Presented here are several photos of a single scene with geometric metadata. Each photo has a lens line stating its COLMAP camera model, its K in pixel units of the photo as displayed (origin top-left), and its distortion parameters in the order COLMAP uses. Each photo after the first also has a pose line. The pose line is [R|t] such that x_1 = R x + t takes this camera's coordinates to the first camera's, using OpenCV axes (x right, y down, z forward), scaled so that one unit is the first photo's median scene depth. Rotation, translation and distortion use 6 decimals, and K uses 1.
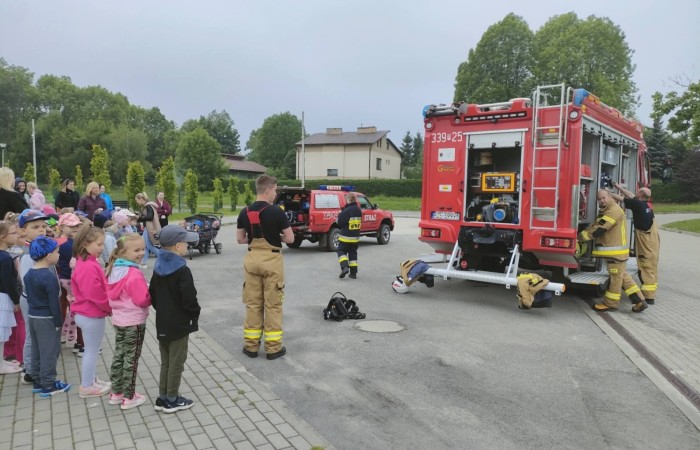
lens RADIAL K [[509.7, 0, 345.5], [0, 509.7, 225.4], [0, 0, 1]] dist [0.069679, -0.069398]
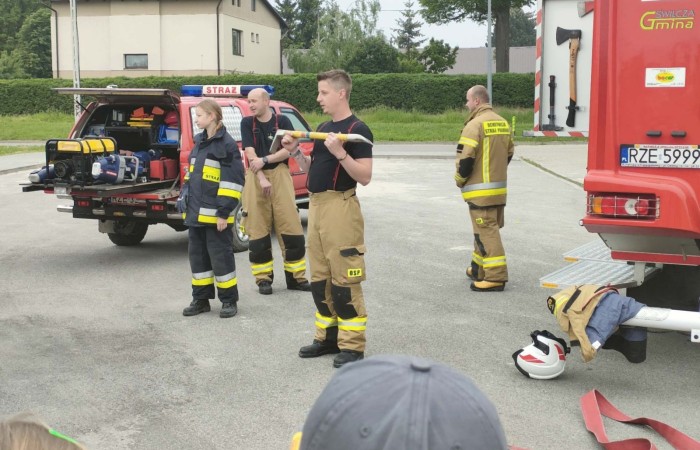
lens RADIAL K [[1036.3, 0, 350.0], [0, 1036.3, 225.0], [0, 0, 1]] dist [0.058783, -0.008887]
pose [[0.980698, -0.042115, 0.190939, -0.156847], [0.032244, 0.997992, 0.054512, -0.017799], [-0.192851, -0.047303, 0.980087, 0.335666]]
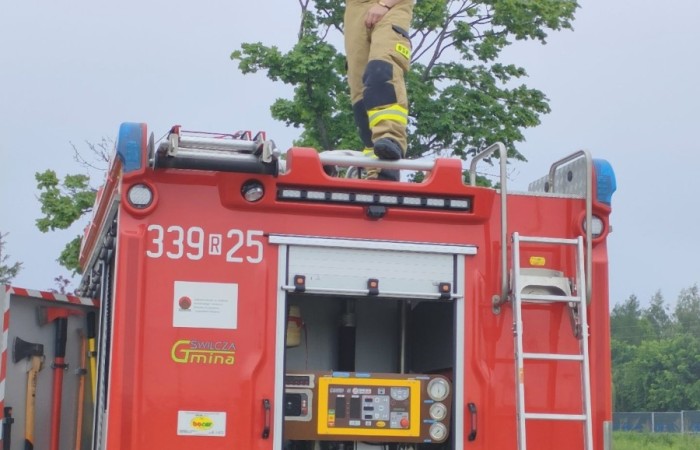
lens RADIAL K [[1534.6, 0, 350.0], [0, 1534.6, 225.0], [0, 0, 1]] dist [0.116203, 0.206895]
pose [[0.597509, 0.106797, 0.794718, -0.432534], [0.039662, 0.985942, -0.162315, -0.040138], [-0.800881, 0.128505, 0.584873, 0.431182]]
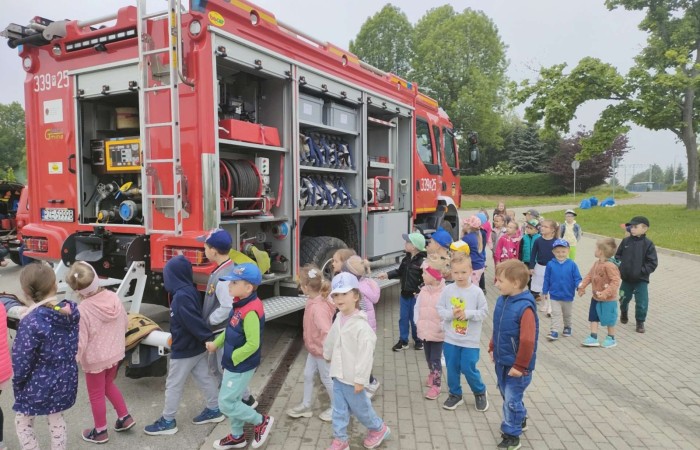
lens RADIAL K [[504.8, 0, 348.1], [0, 504.8, 225.9], [0, 0, 1]] dist [0.121270, -0.133166]
pose [[0.986219, -0.035083, 0.161682, 0.428795], [0.035235, 0.999377, 0.001932, 0.004761], [-0.161649, 0.003792, 0.986841, 0.356024]]
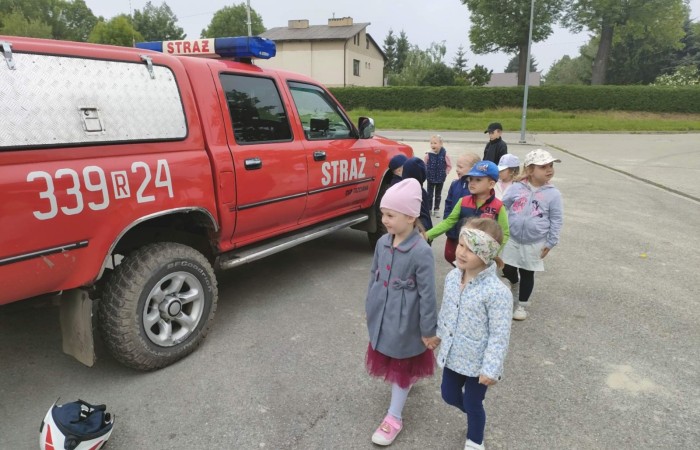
lens RADIAL K [[509.7, 0, 345.5], [0, 509.7, 225.4], [0, 0, 1]] dist [0.069679, -0.069398]
pose [[0.998843, -0.016990, 0.044999, 0.069505], [0.009586, 0.987086, 0.159905, -0.056493], [-0.047134, -0.159289, 0.986106, 1.399924]]
